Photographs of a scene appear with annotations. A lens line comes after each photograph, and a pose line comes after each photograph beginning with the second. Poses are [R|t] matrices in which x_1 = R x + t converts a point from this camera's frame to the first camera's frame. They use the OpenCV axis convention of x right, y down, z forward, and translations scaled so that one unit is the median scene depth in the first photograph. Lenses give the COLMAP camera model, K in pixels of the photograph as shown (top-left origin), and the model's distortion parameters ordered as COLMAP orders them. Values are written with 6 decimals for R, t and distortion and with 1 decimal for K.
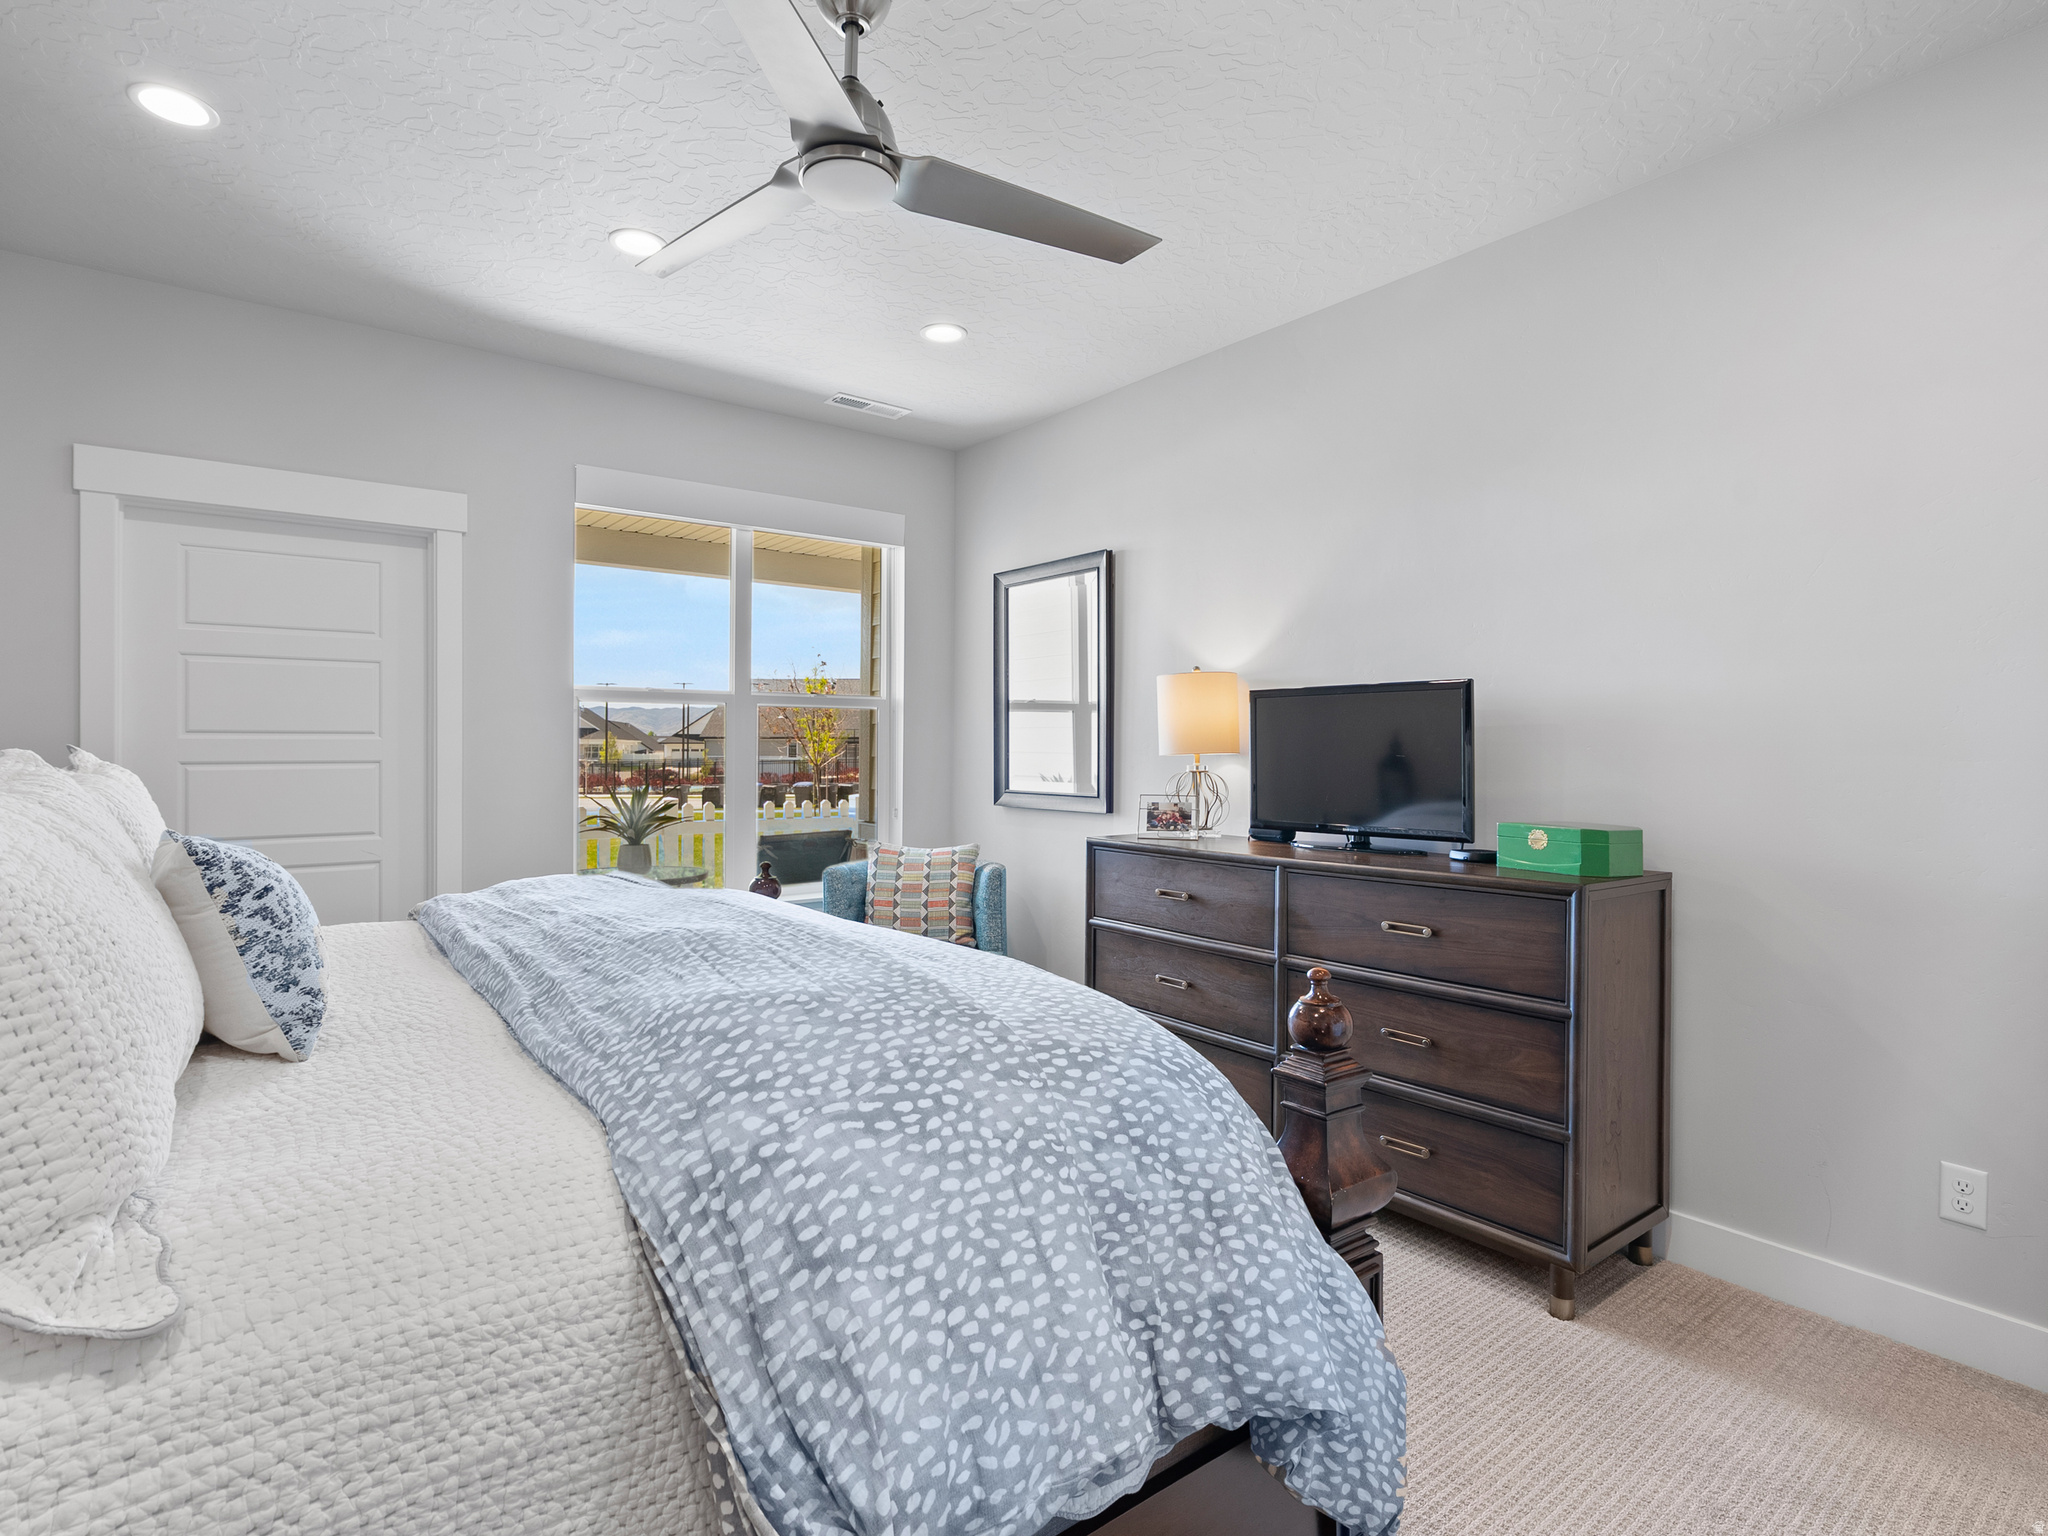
lens RADIAL K [[1045.5, 0, 1024.0], [0, 1045.5, 756.4], [0, 0, 1]] dist [-0.000560, 0.000090]
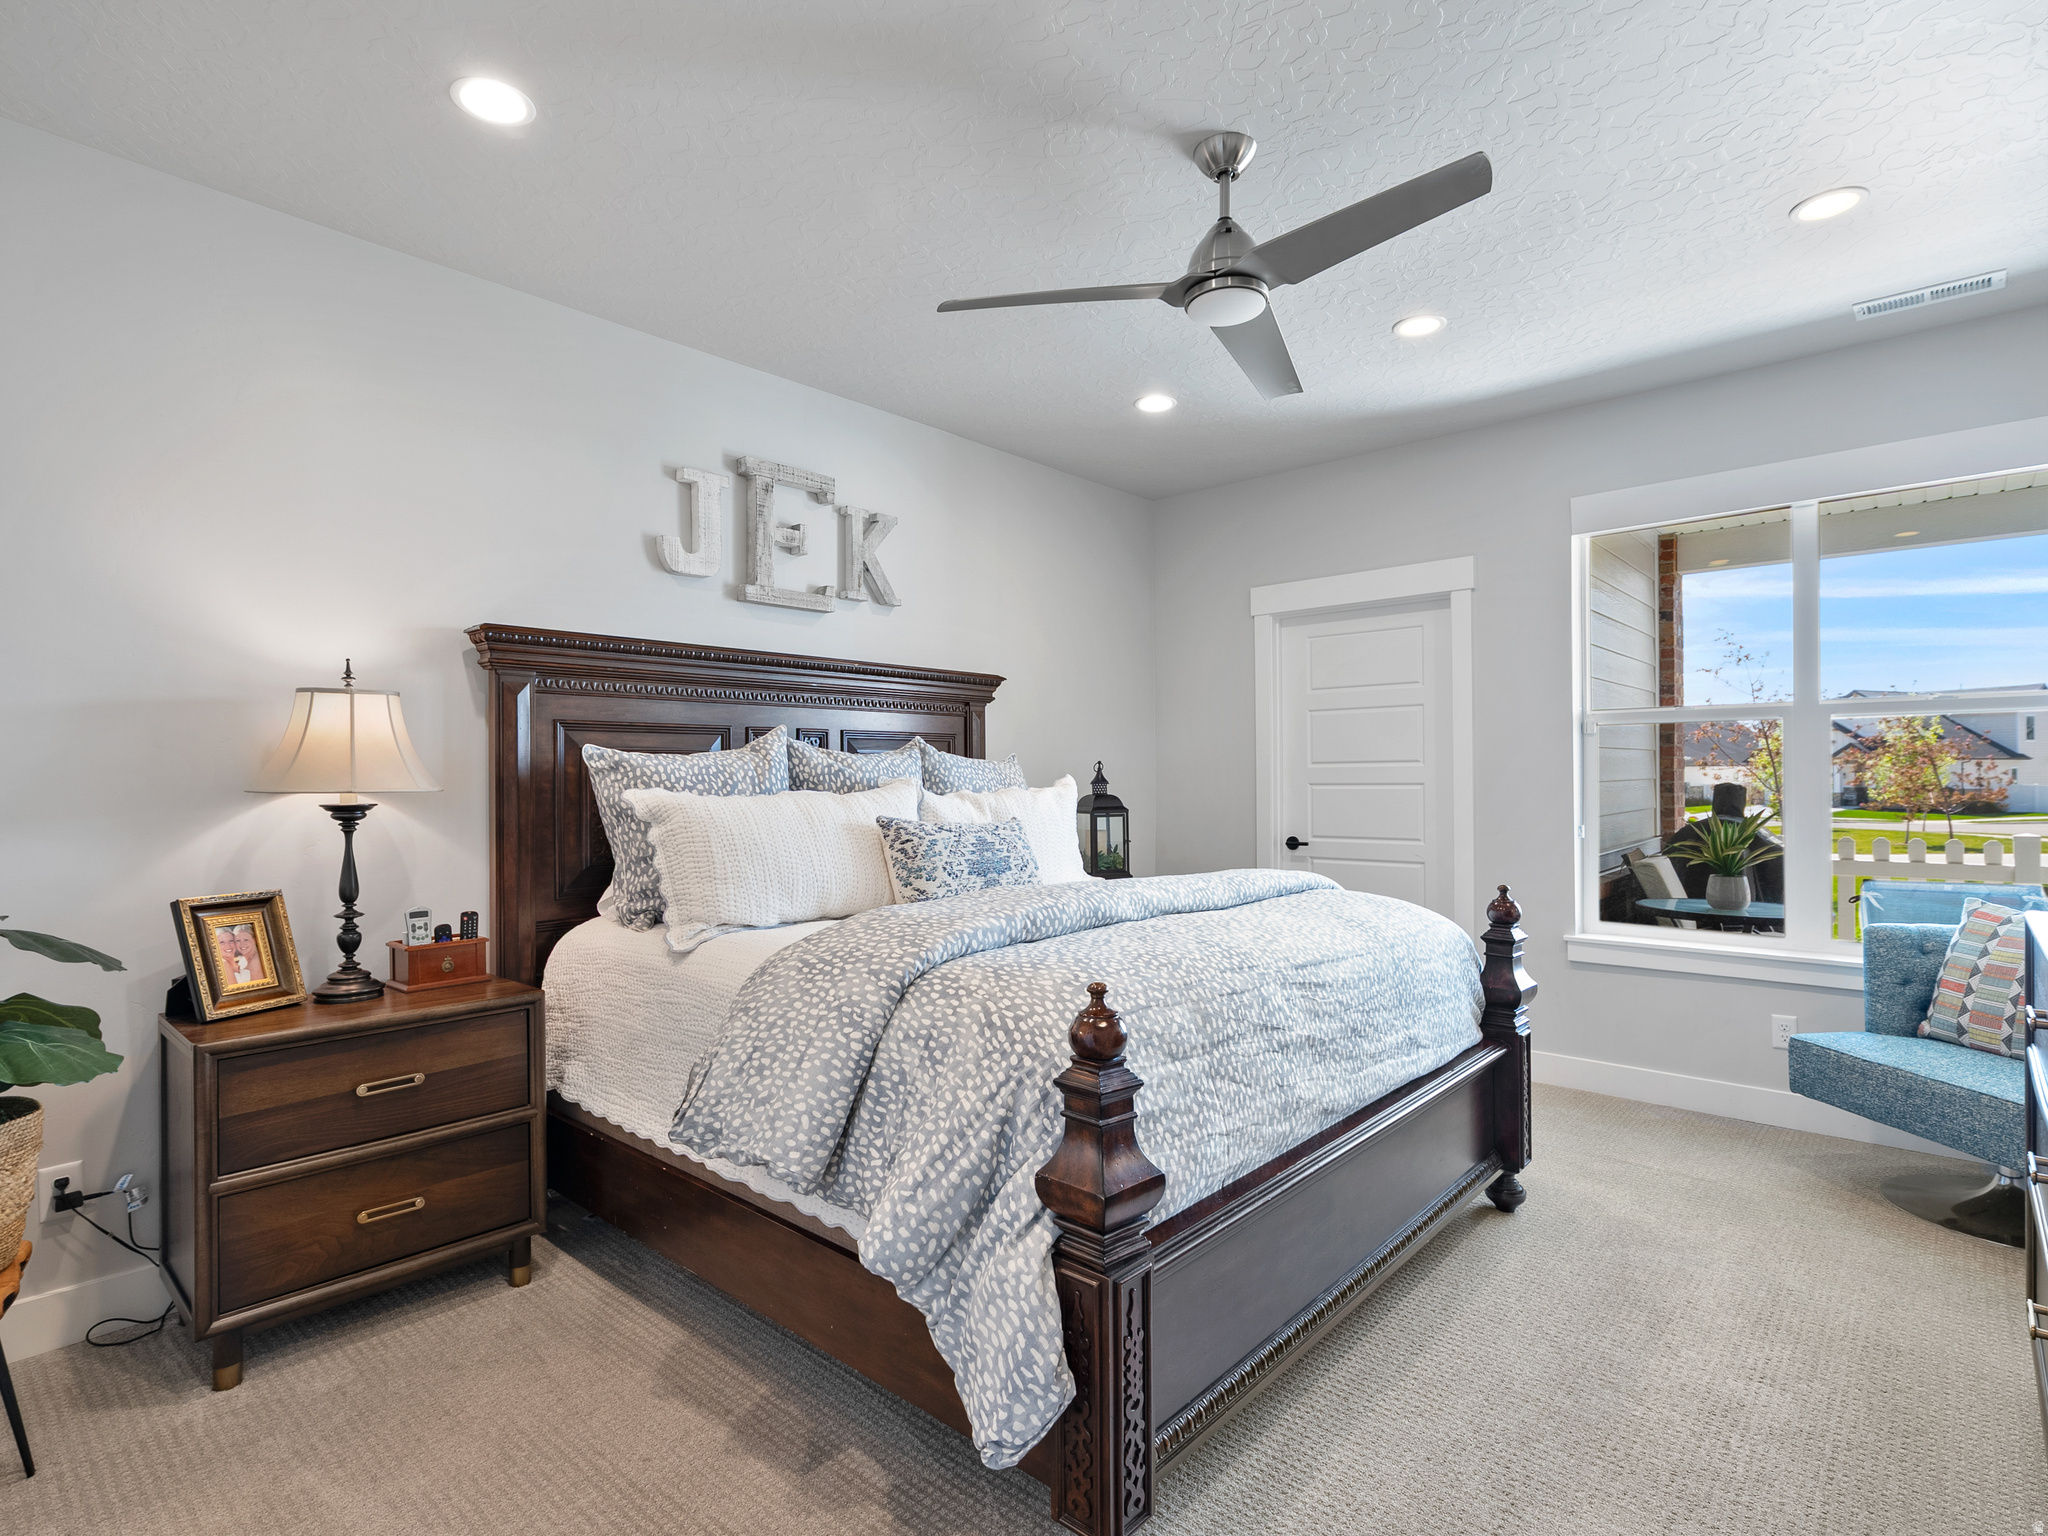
lens RADIAL K [[1045.5, 0, 1024.4], [0, 1045.5, 775.4], [0, 0, 1]] dist [-0.000560, 0.000090]
pose [[0.174011, -0.003595, -0.984737, 1.568832], [0.002085, 0.999992, -0.003283, -0.004123], [0.984742, -0.001482, 0.174017, 0.890315]]
